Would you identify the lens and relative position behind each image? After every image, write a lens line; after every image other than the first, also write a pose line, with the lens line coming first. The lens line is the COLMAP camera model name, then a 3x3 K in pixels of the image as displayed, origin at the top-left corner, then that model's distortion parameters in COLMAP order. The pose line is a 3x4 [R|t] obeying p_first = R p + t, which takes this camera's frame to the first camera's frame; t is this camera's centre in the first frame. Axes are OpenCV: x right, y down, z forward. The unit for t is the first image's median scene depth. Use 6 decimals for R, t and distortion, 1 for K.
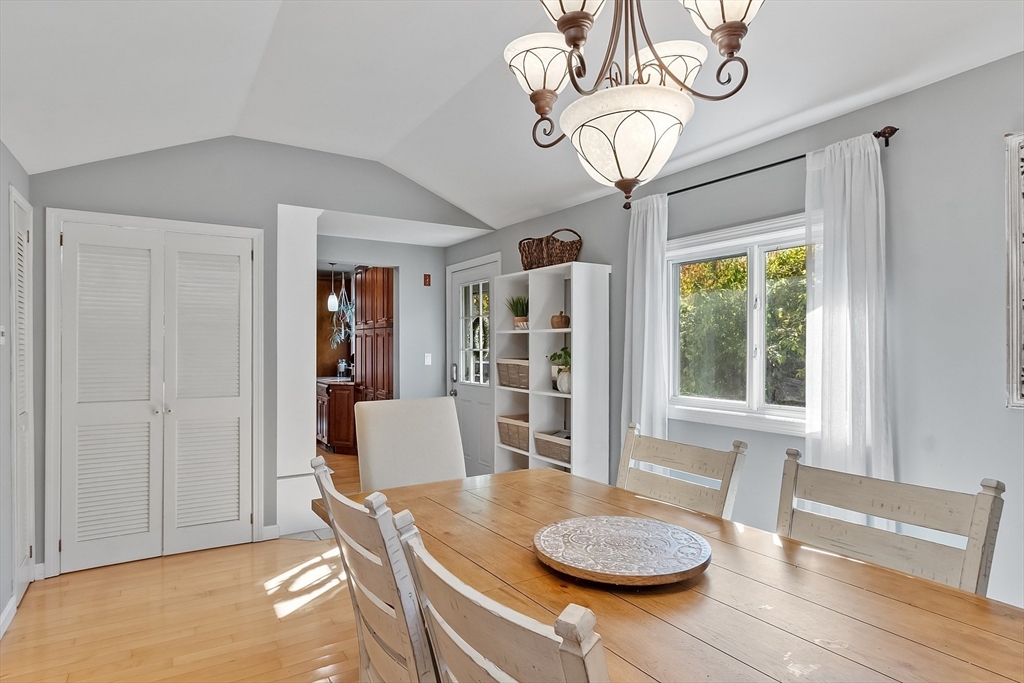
lens RADIAL K [[603.4, 0, 521.7], [0, 603.4, 346.6], [0, 0, 1]] dist [0.000731, -0.000957]
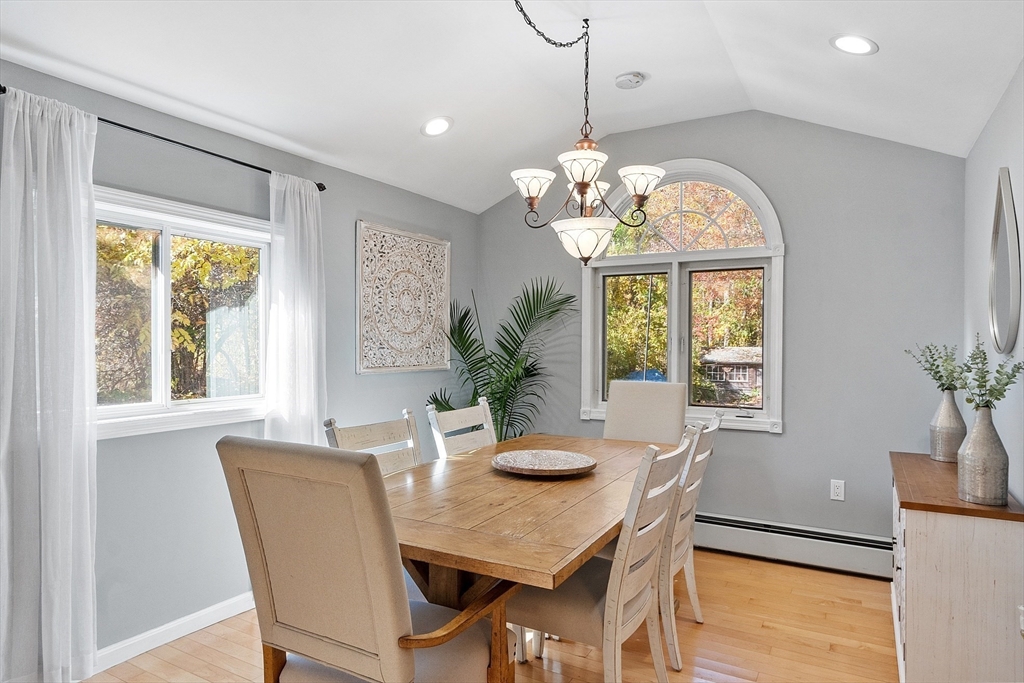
lens RADIAL K [[603.4, 0, 521.7], [0, 603.4, 346.6], [0, 0, 1]] dist [0.000731, -0.000957]
pose [[-0.484316, -0.011256, 0.874821, -0.758631], [-0.006283, 0.999936, 0.009388, 0.000592], [-0.874871, -0.000950, -0.484356, 1.131903]]
